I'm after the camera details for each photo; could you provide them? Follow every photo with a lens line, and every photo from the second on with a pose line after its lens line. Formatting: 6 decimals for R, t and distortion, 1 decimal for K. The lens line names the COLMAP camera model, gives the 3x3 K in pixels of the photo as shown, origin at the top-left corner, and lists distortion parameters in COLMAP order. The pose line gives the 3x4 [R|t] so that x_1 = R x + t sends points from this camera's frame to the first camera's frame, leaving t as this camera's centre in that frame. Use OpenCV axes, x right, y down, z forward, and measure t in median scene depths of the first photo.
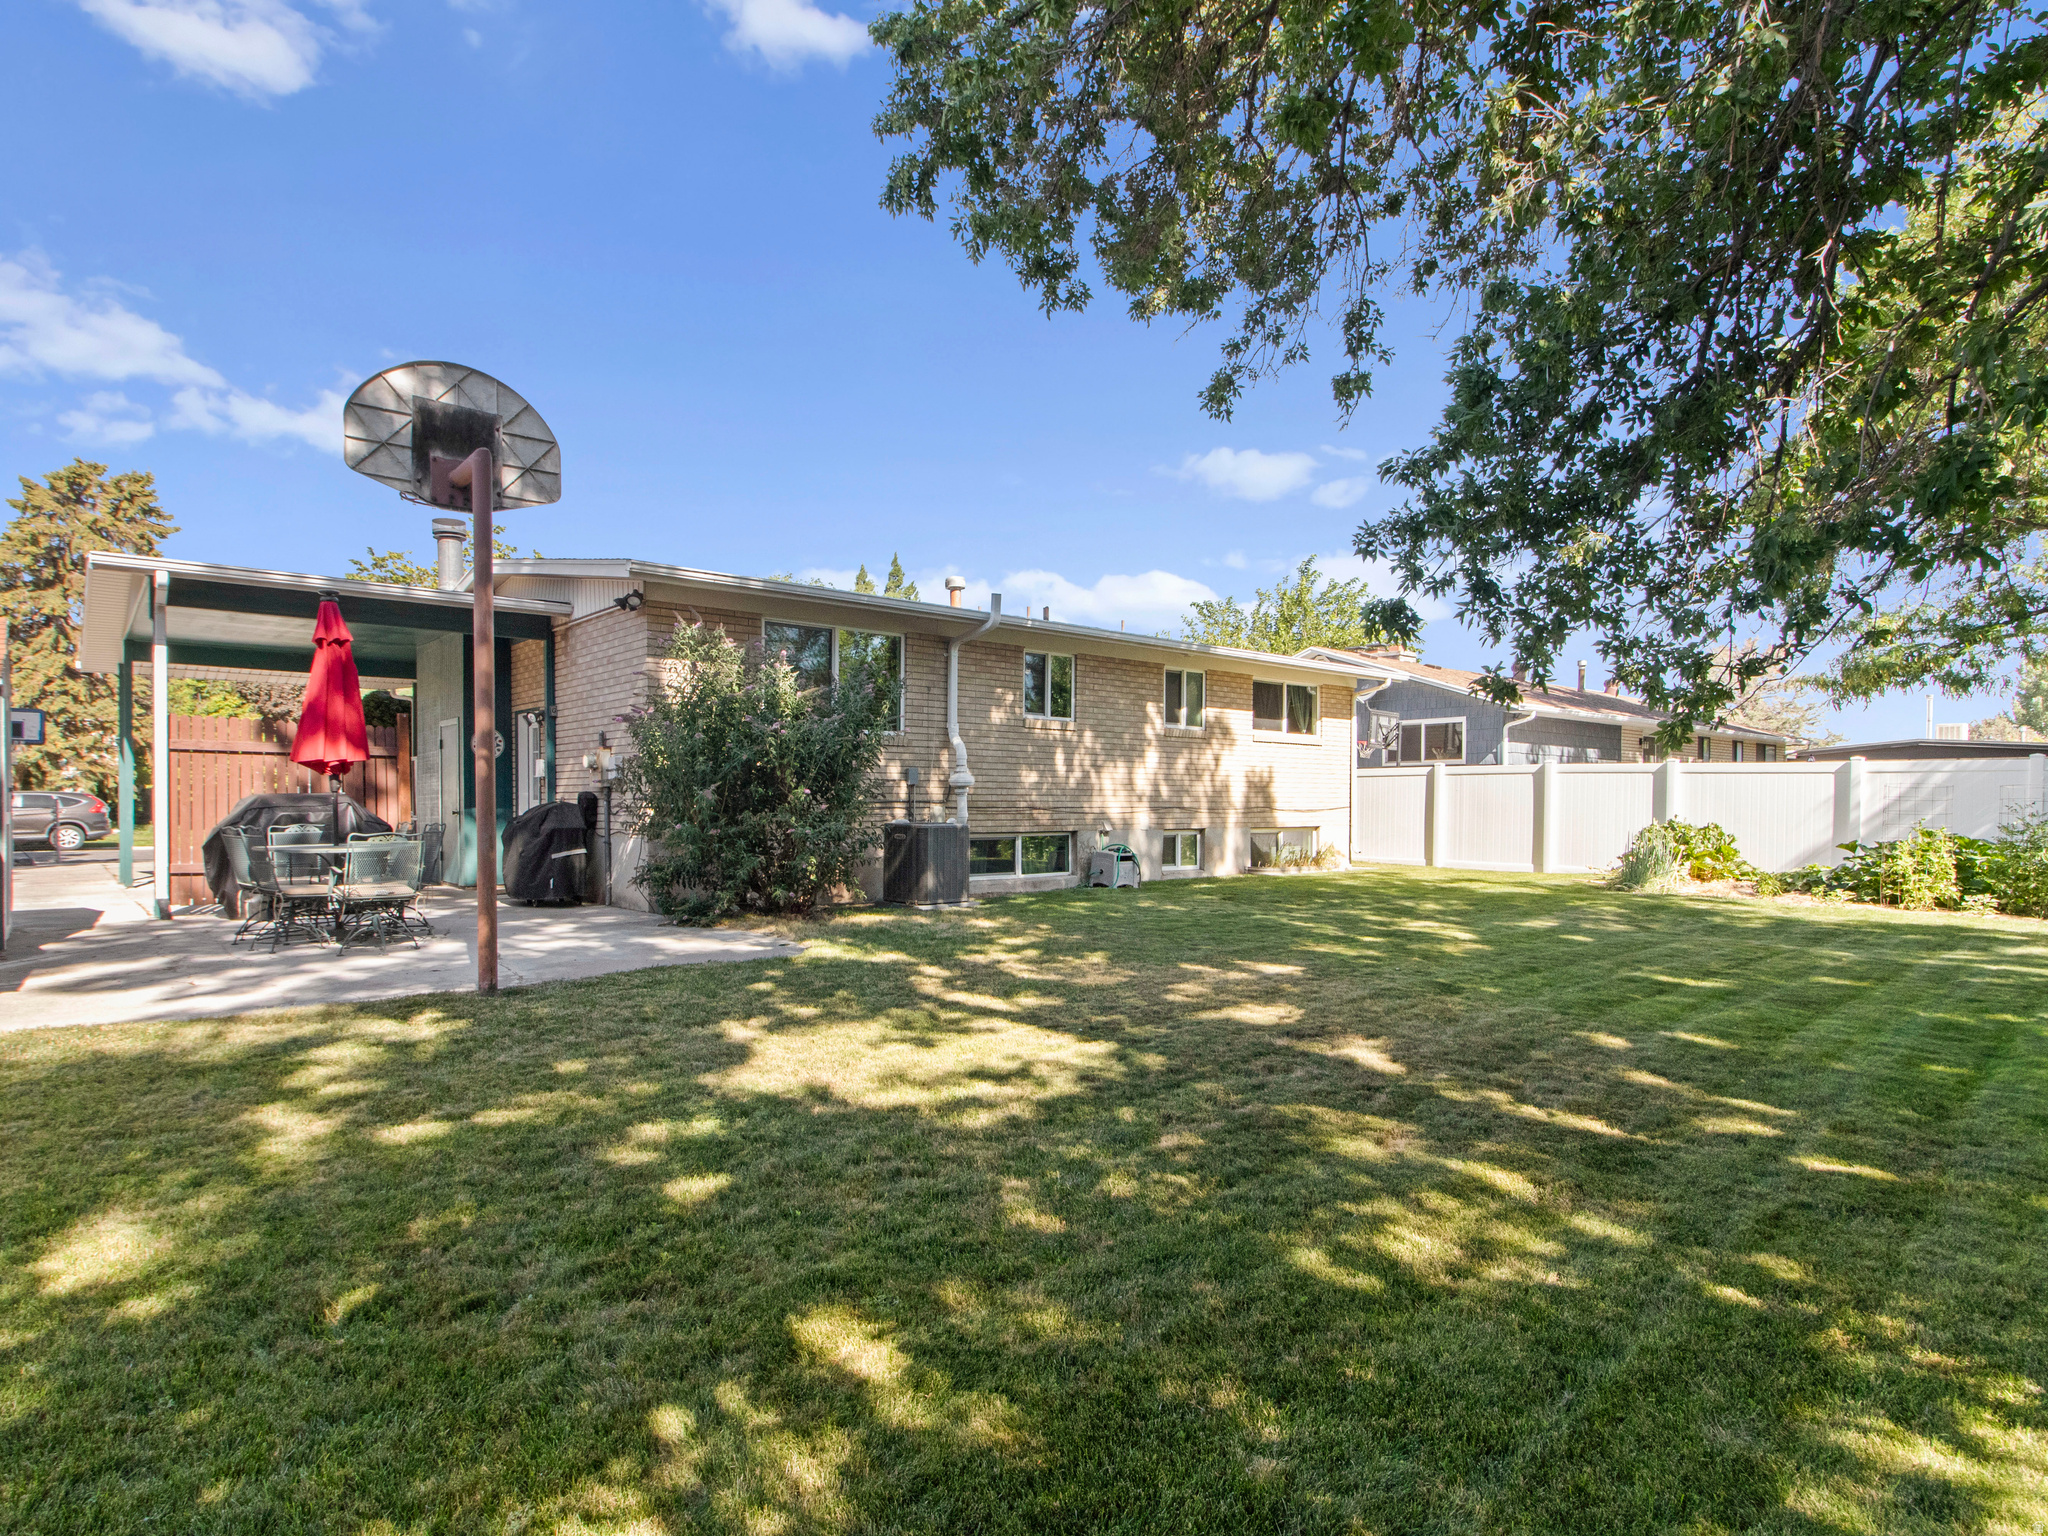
lens RADIAL K [[1087.7, 0, 1024.0], [0, 1087.7, 768.0], [0, 0, 1]] dist [0.003100, 0.000262]
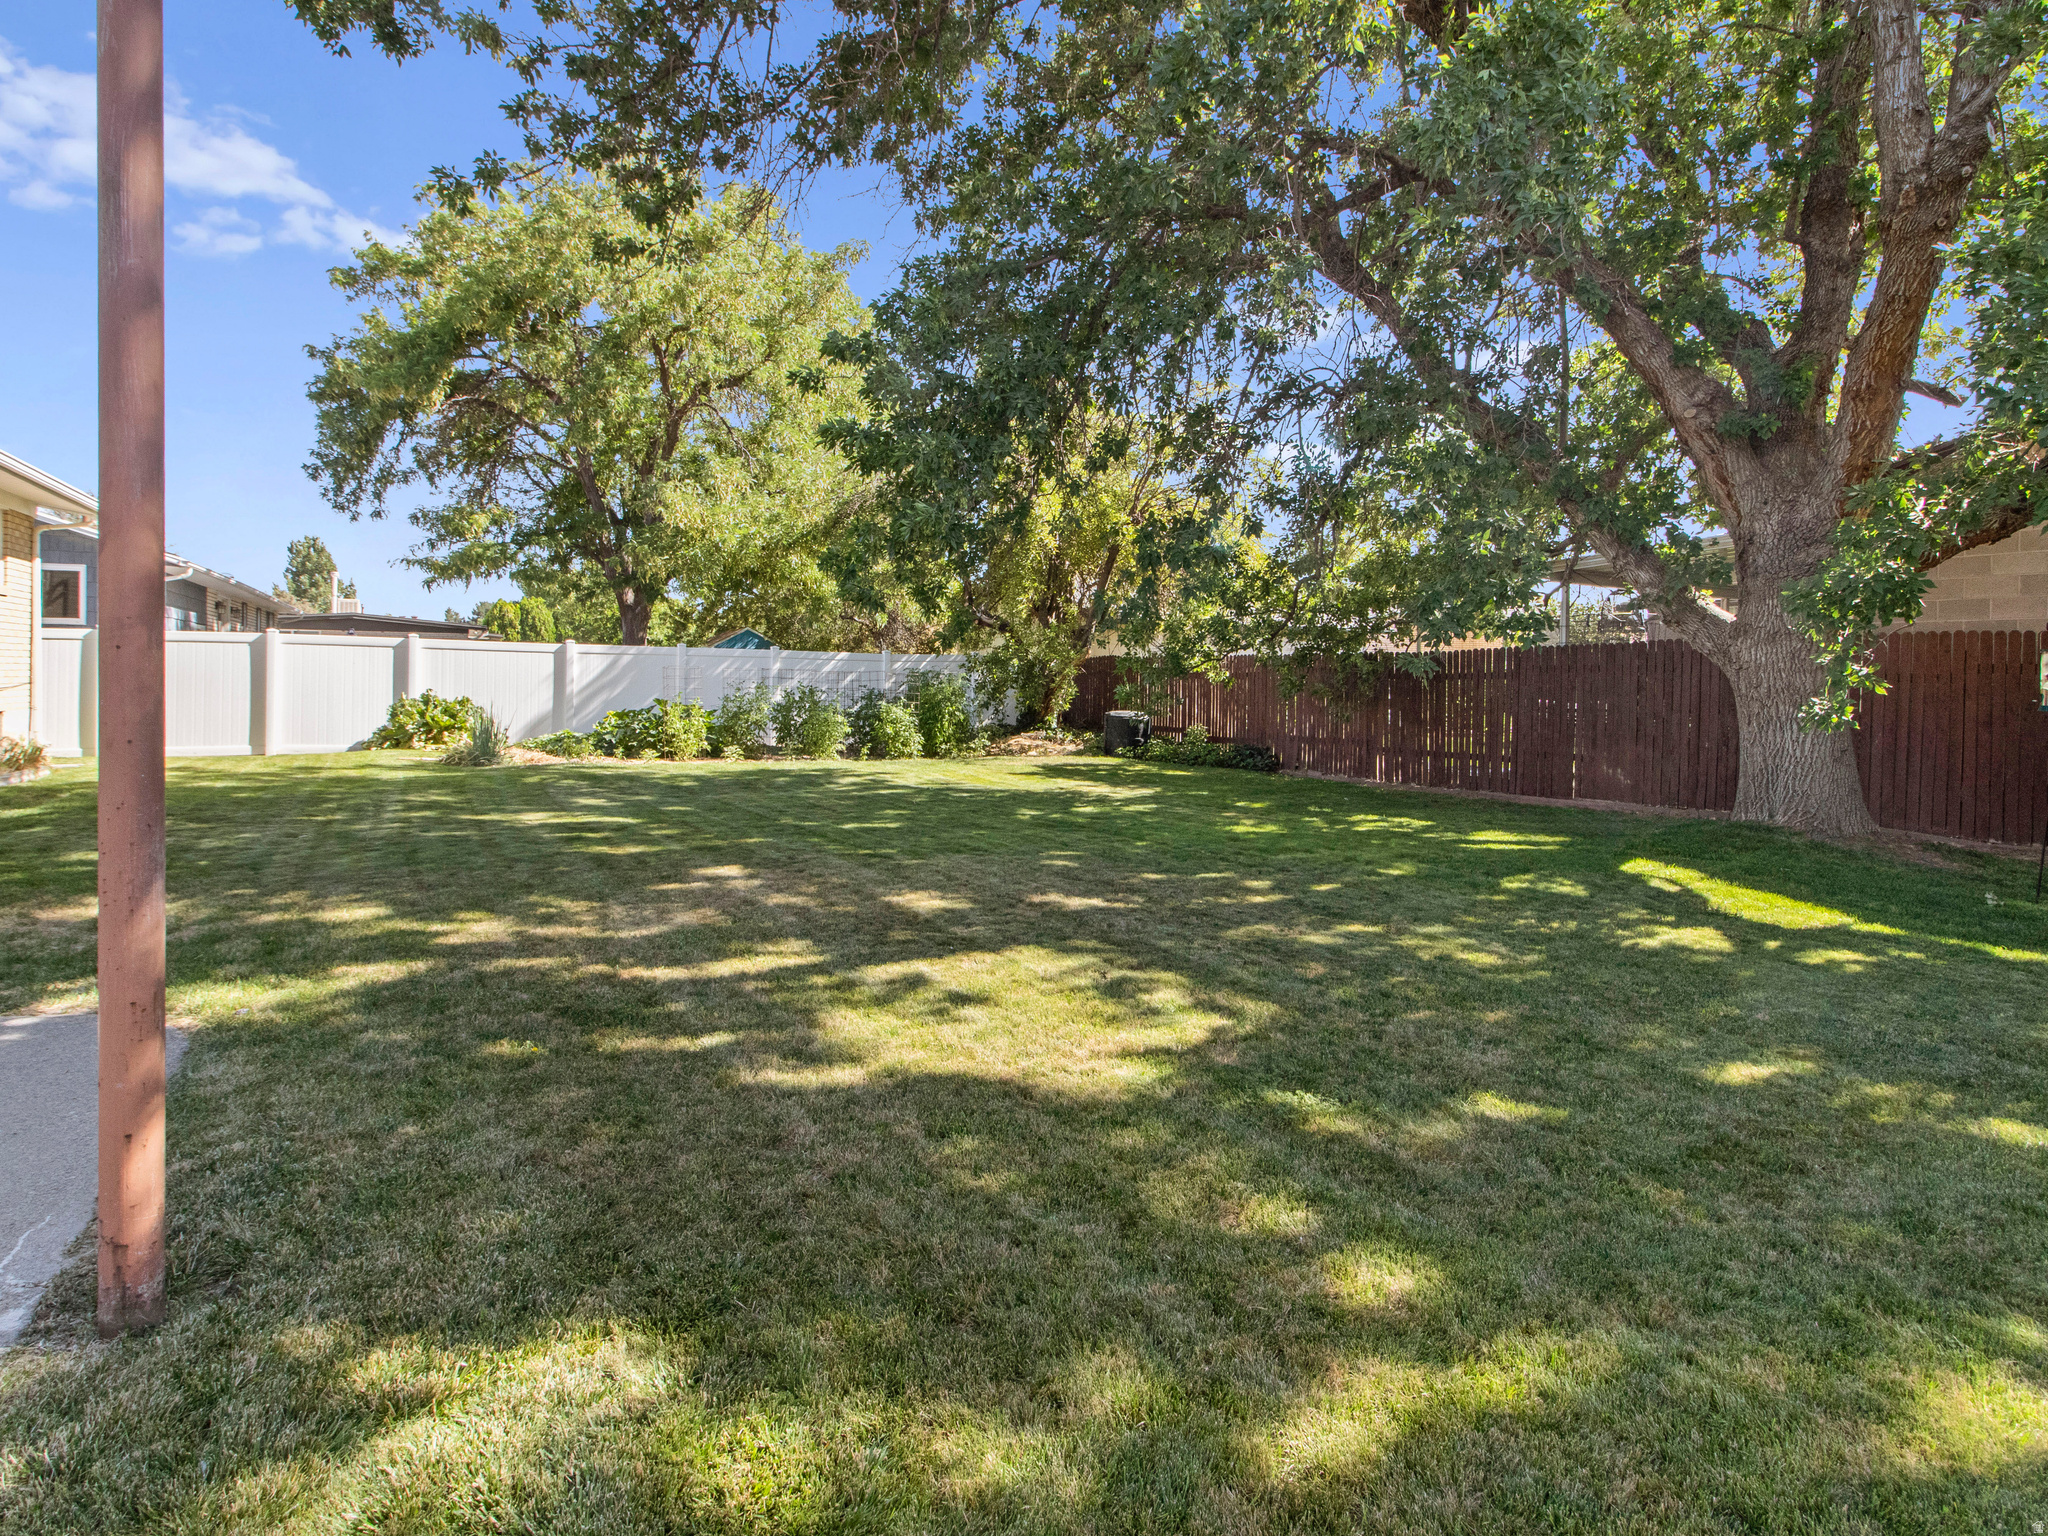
lens RADIAL K [[1087.7, 0, 1024.0], [0, 1087.7, 768.0], [0, 0, 1]] dist [0.003100, 0.000262]
pose [[0.236752, -0.089045, 0.967481, -0.879479], [-0.028466, 0.994728, 0.098519, -0.001310], [-0.971153, -0.050865, 0.232970, 0.799627]]
